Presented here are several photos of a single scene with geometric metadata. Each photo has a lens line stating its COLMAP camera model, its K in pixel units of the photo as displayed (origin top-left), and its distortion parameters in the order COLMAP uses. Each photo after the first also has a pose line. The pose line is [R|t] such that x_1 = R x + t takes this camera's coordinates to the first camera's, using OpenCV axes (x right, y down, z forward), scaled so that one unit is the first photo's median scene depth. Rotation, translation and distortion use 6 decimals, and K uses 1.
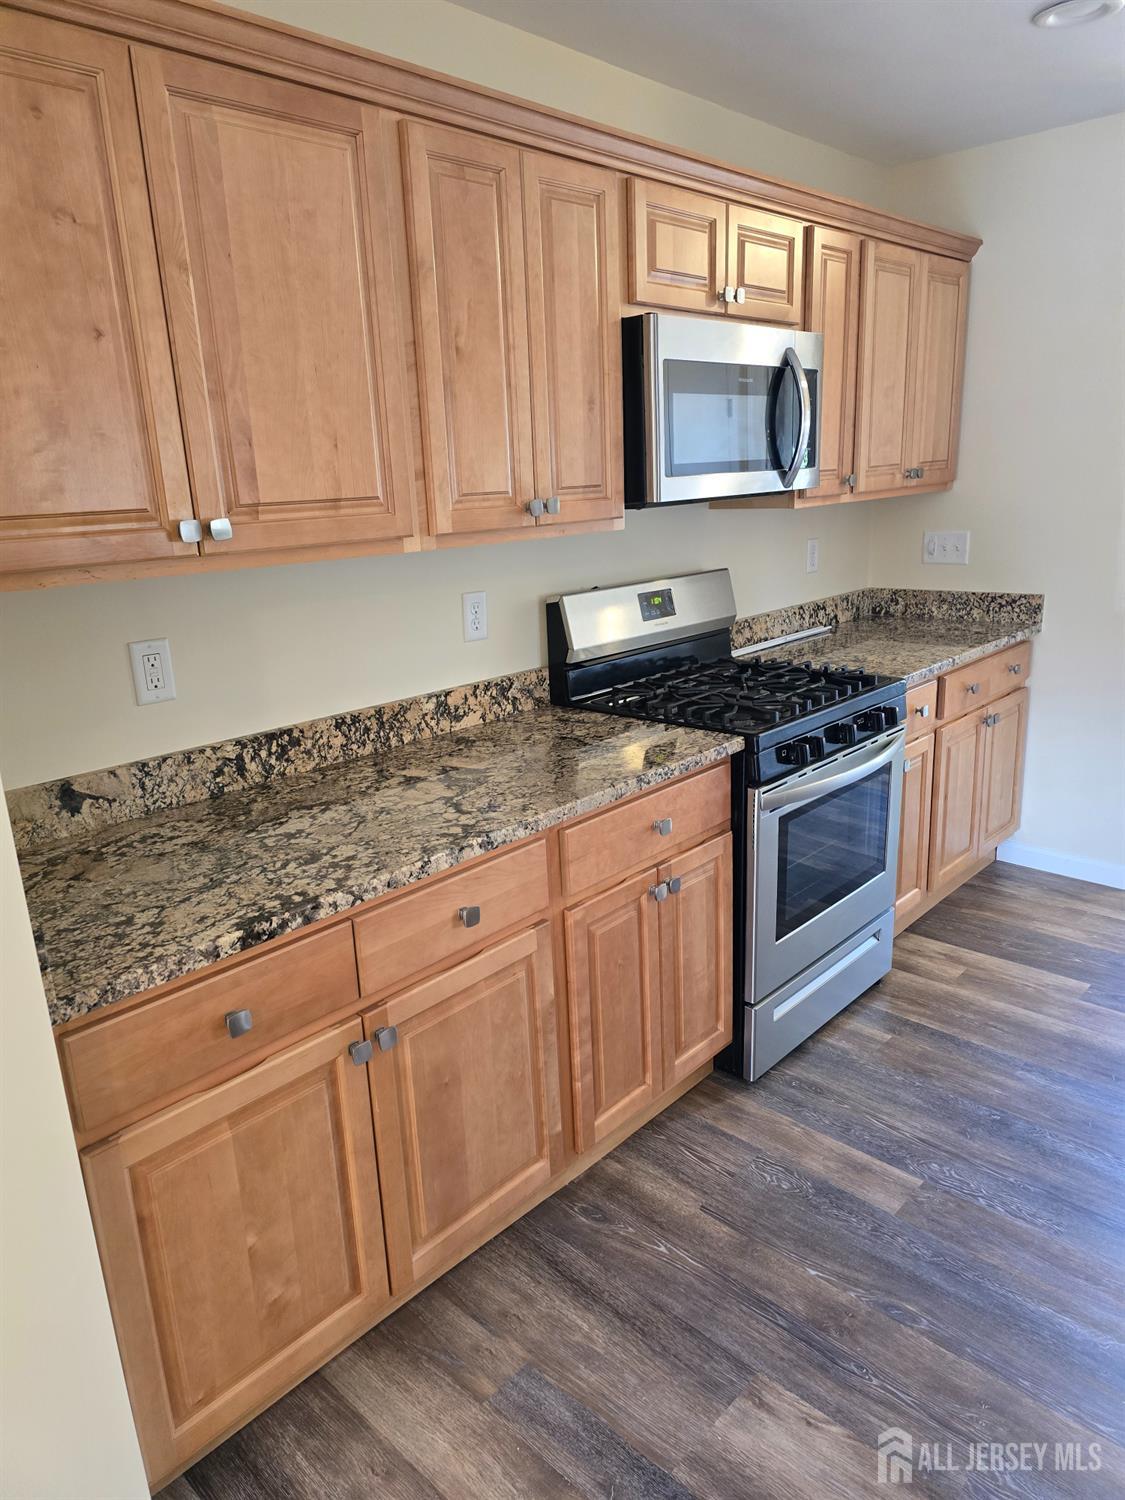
lens RADIAL K [[1007.0, 0, 561.4], [0, 1007.0, 740.5], [0, 0, 1]] dist [0.043651, -0.010578]
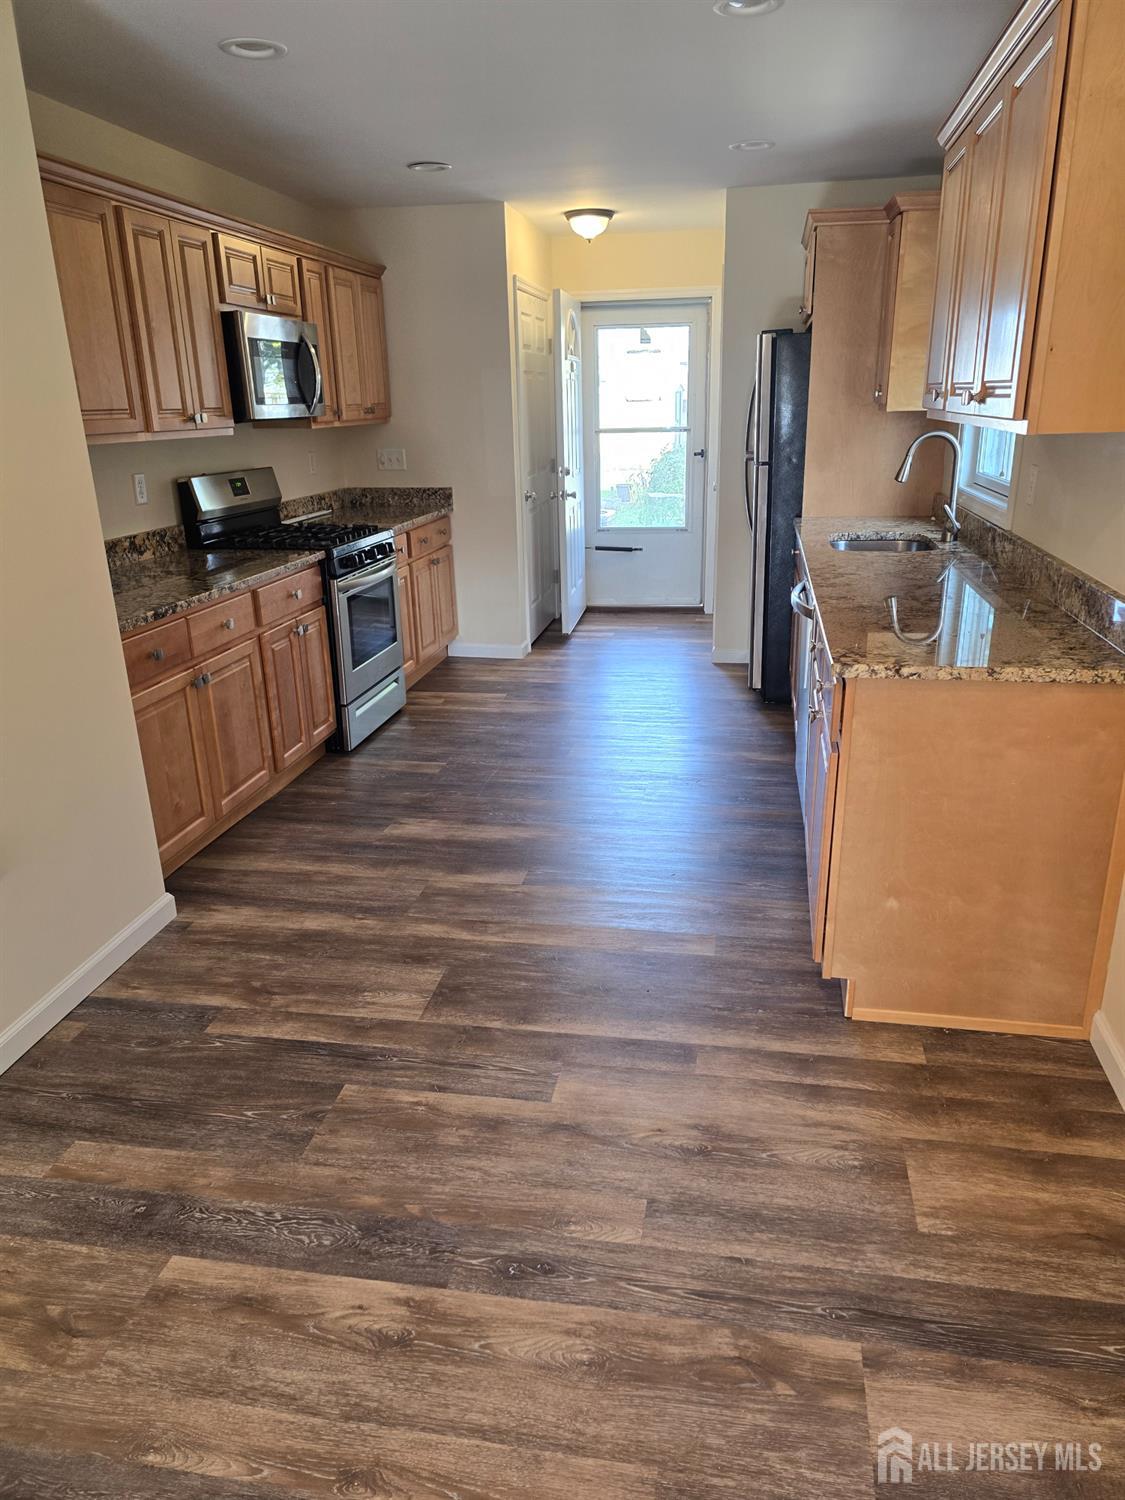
lens RADIAL K [[1007.0, 0, 602.5], [0, 1007.0, 715.2], [0, 0, 1]] dist [0.043651, -0.010578]
pose [[0.819972, -0.142697, 0.554331, -0.412353], [0.128636, 0.989595, 0.064463, 0.211637], [-0.557762, 0.018449, 0.829796, -0.705020]]
